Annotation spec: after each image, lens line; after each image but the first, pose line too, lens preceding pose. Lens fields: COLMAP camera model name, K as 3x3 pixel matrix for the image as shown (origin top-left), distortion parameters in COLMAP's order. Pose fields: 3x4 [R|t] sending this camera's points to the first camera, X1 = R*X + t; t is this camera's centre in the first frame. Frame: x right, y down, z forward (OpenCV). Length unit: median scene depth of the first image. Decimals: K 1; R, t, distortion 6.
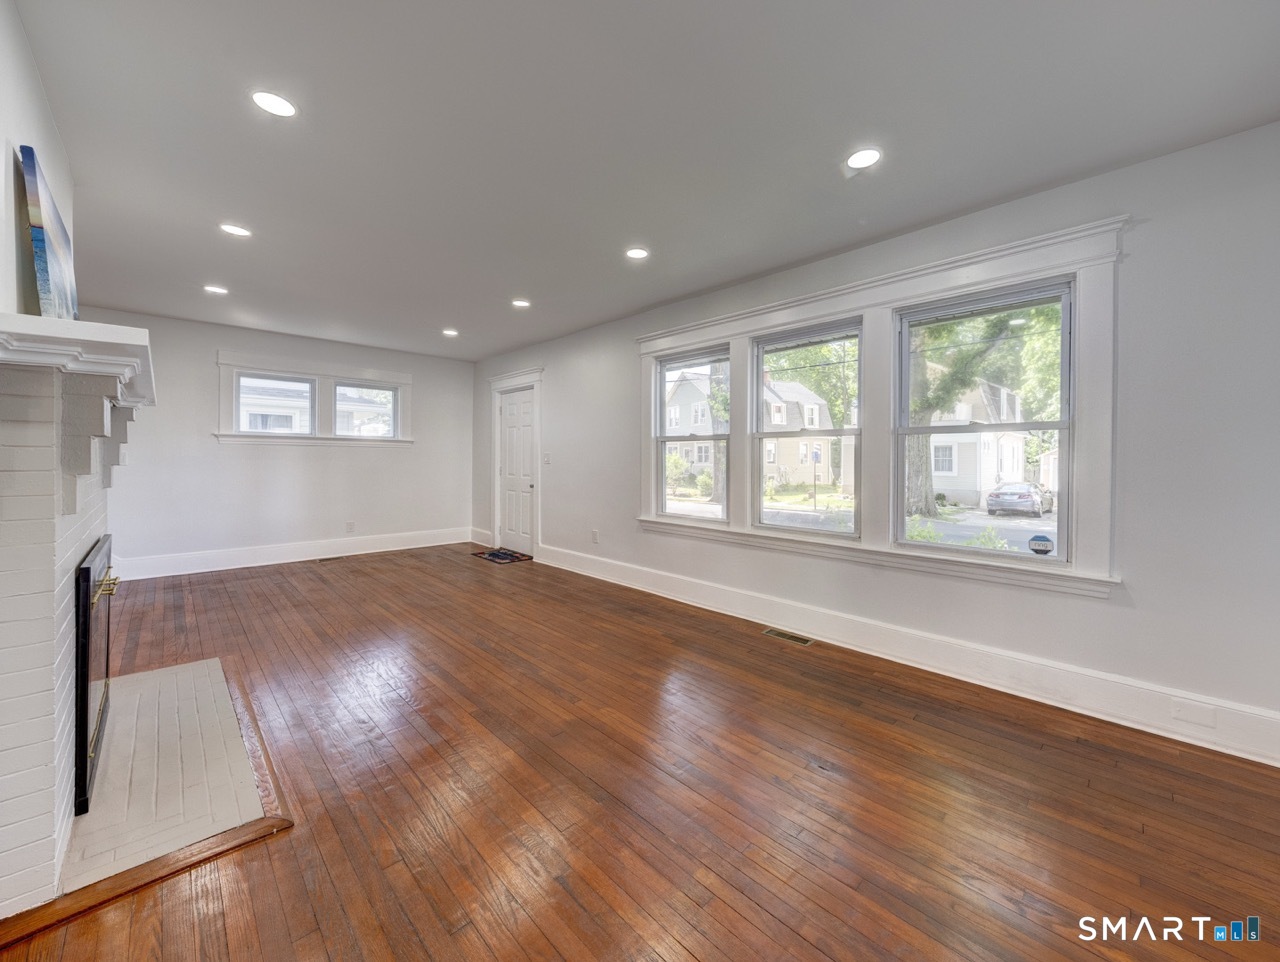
lens RADIAL K [[496.0, 0, 642.4], [0, 496.0, 460.4], [0, 0, 1]] dist [-0.000265, -0.000003]
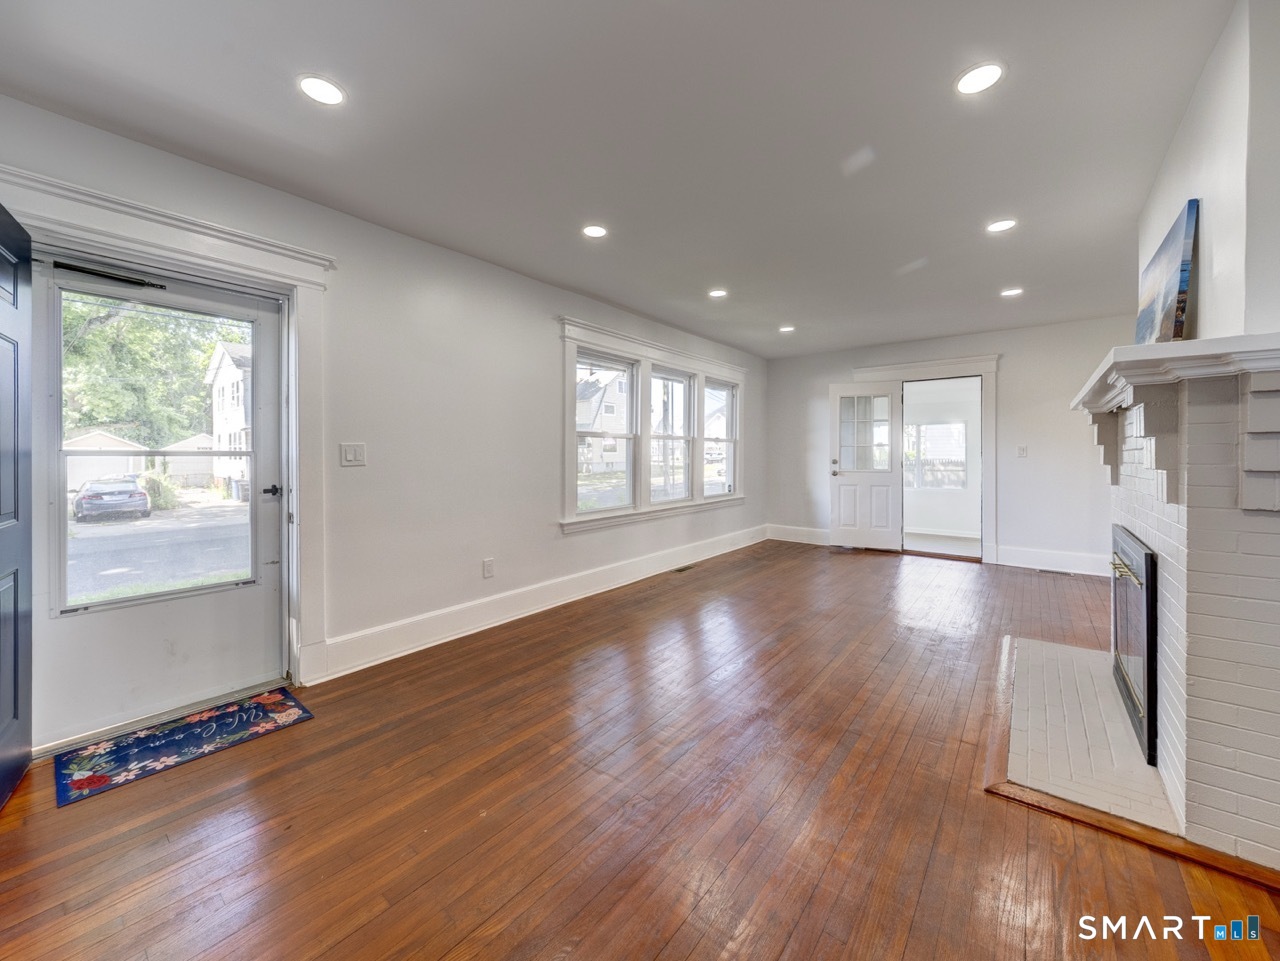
lens RADIAL K [[496.0, 0, 642.4], [0, 496.0, 459.9], [0, 0, 1]] dist [-0.000265, -0.000003]
pose [[-0.129675, -0.016460, 0.991420, -0.947759], [0.001238, 0.999859, 0.016762, -0.009537], [-0.991556, 0.003401, -0.129636, 1.032354]]
